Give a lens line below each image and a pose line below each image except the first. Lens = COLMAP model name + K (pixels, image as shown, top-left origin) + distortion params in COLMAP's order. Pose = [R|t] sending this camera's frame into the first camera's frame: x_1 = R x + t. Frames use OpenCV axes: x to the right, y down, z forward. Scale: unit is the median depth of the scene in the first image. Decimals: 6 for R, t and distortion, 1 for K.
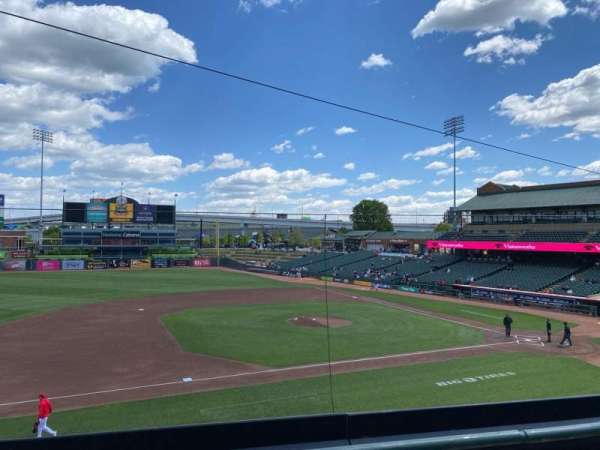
lens RADIAL K [[457.0, 0, 296.6], [0, 457.0, 220.4], [0, 0, 1]] dist [0.061046, -0.076859]
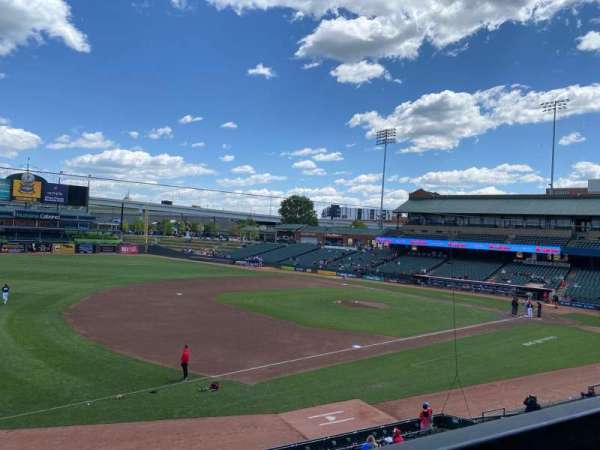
lens RADIAL K [[457.0, 0, 297.9], [0, 457.0, 220.4], [0, 0, 1]] dist [0.061046, -0.076859]
pose [[0.954336, 0.050422, 0.294450, -0.160055], [-0.056037, 0.998372, 0.010659, 0.001365], [-0.293433, -0.026672, 0.955608, -0.024097]]
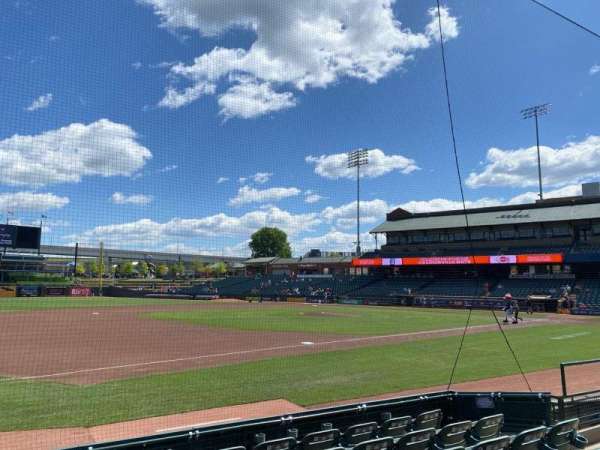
lens RADIAL K [[457.0, 0, 290.8], [0, 457.0, 221.5], [0, 0, 1]] dist [0.061046, -0.076859]
pose [[0.949561, 0.046837, 0.310066, -0.109532], [-0.015415, 0.994559, -0.103024, 0.045269], [-0.313205, 0.093048, 0.945116, 0.048409]]
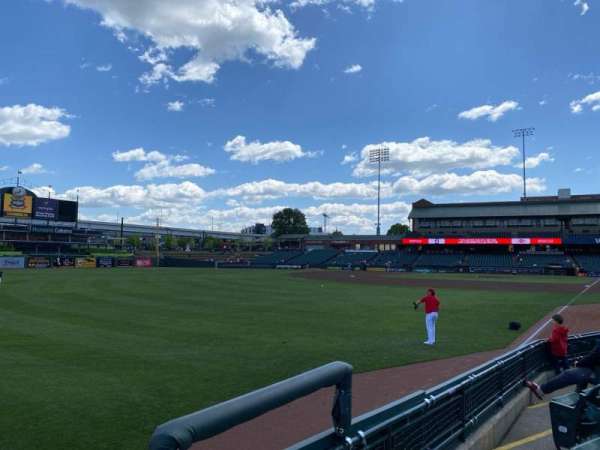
lens RADIAL K [[457.0, 0, 298.6], [0, 457.0, 225.9], [0, 0, 1]] dist [0.061046, -0.076859]
pose [[0.848319, 0.042965, 0.527739, -0.449721], [-0.027025, 0.998917, -0.037883, 0.043727], [-0.528795, 0.017875, 0.848561, 0.015901]]
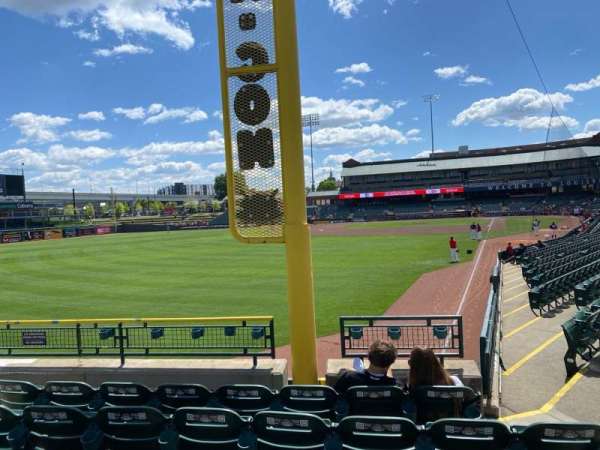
lens RADIAL K [[457.0, 0, 287.5], [0, 457.0, 231.5], [0, 0, 1]] dist [0.061046, -0.076859]
pose [[0.738246, -0.076118, 0.670223, -0.601154], [0.032116, 0.996452, 0.077793, 0.028432], [-0.673766, -0.035906, 0.738071, -0.031092]]
